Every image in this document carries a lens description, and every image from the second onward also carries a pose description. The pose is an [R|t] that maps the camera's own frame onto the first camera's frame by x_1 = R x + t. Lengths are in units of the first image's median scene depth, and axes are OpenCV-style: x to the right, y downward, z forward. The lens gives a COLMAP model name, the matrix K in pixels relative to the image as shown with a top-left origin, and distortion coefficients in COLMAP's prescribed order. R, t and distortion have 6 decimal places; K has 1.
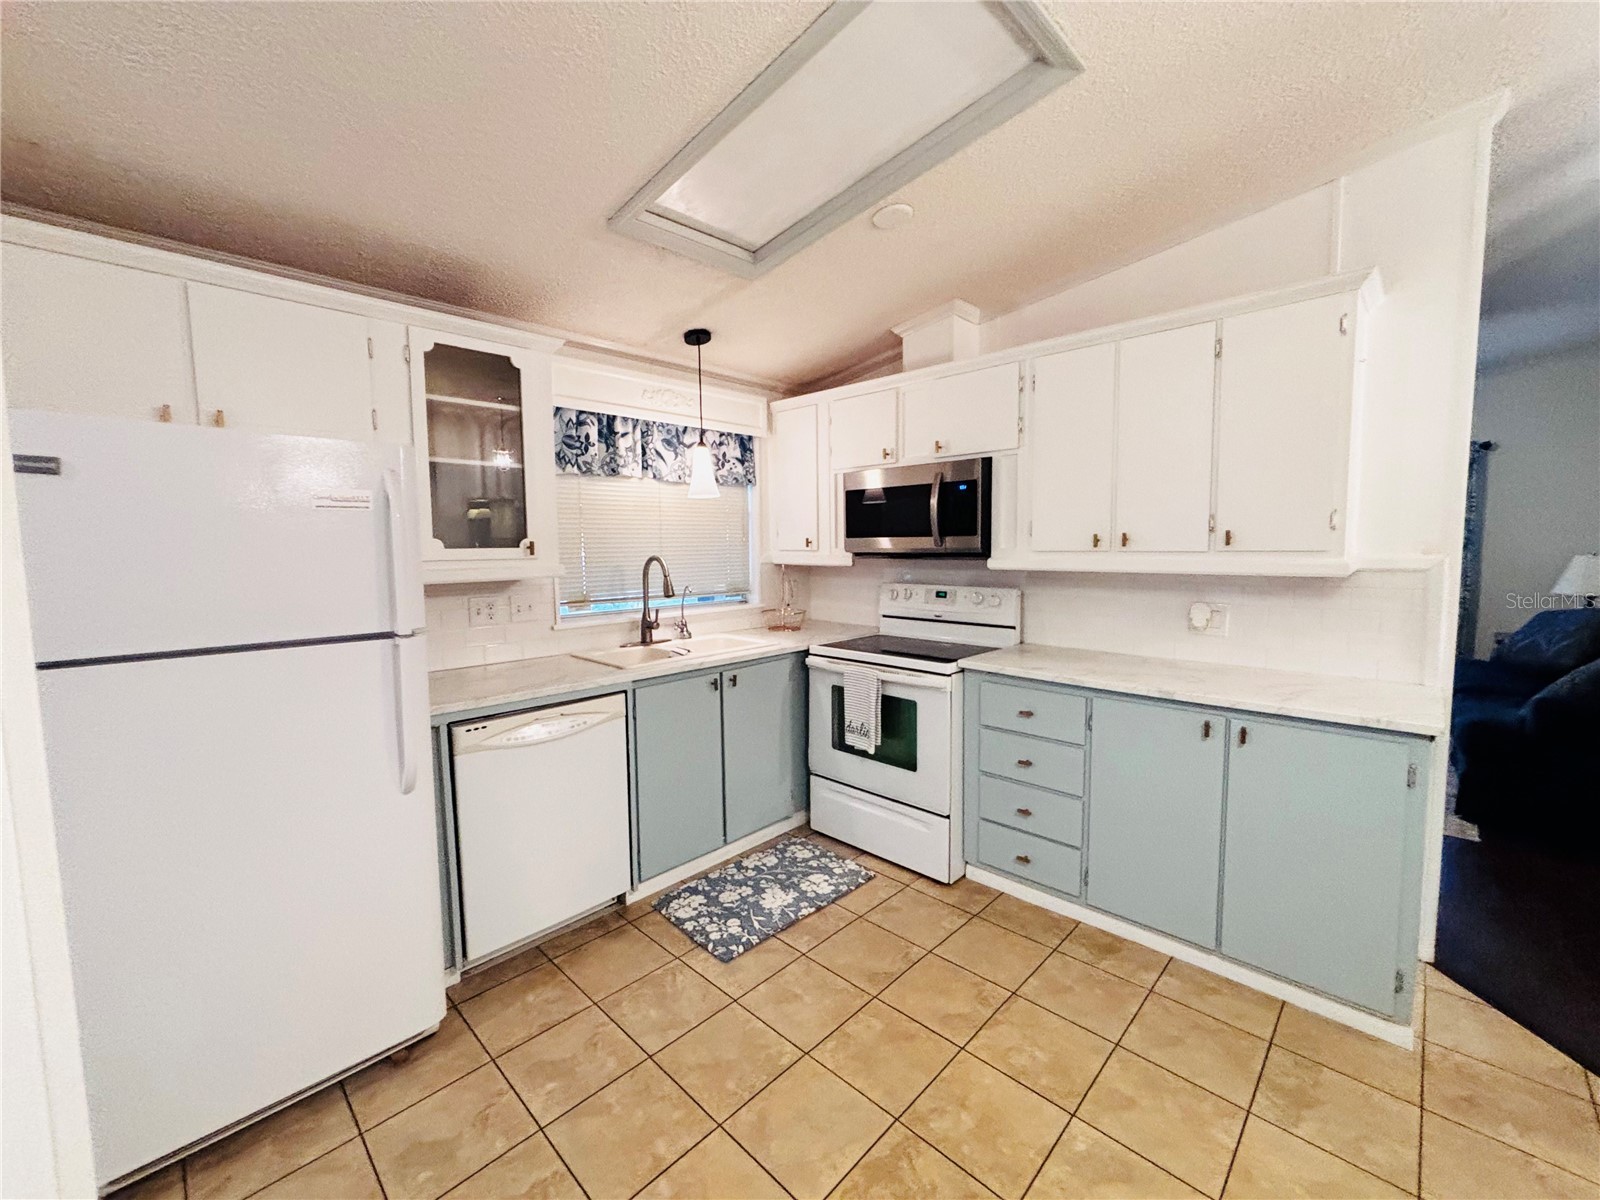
lens RADIAL K [[649.2, 0, 798.3], [0, 649.2, 594.5], [0, 0, 1]] dist [0.025580, 0.000005]
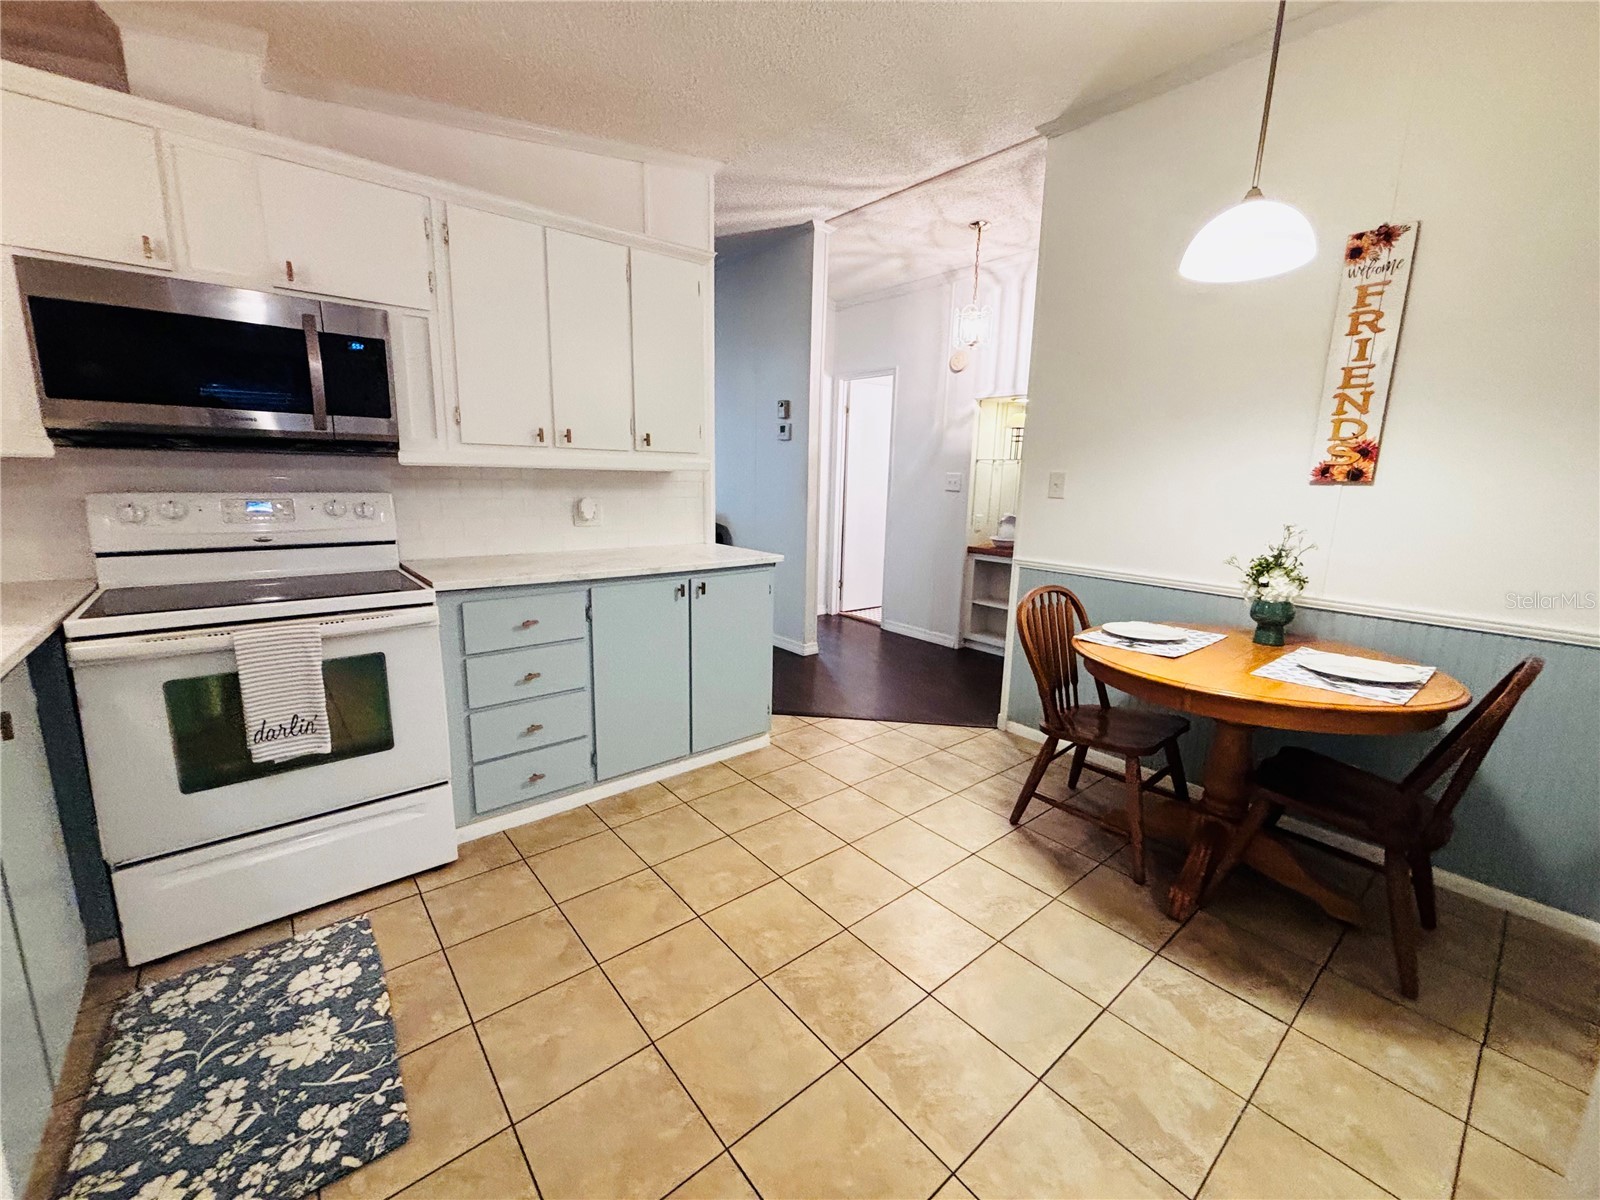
lens RADIAL K [[649.2, 0, 798.3], [0, 649.2, 594.5], [0, 0, 1]] dist [0.025580, 0.000005]
pose [[0.141922, -0.172583, 0.974717, -0.446856], [0.066824, 0.984108, 0.164516, 0.015819], [-0.987620, 0.041786, 0.151200, 0.451524]]
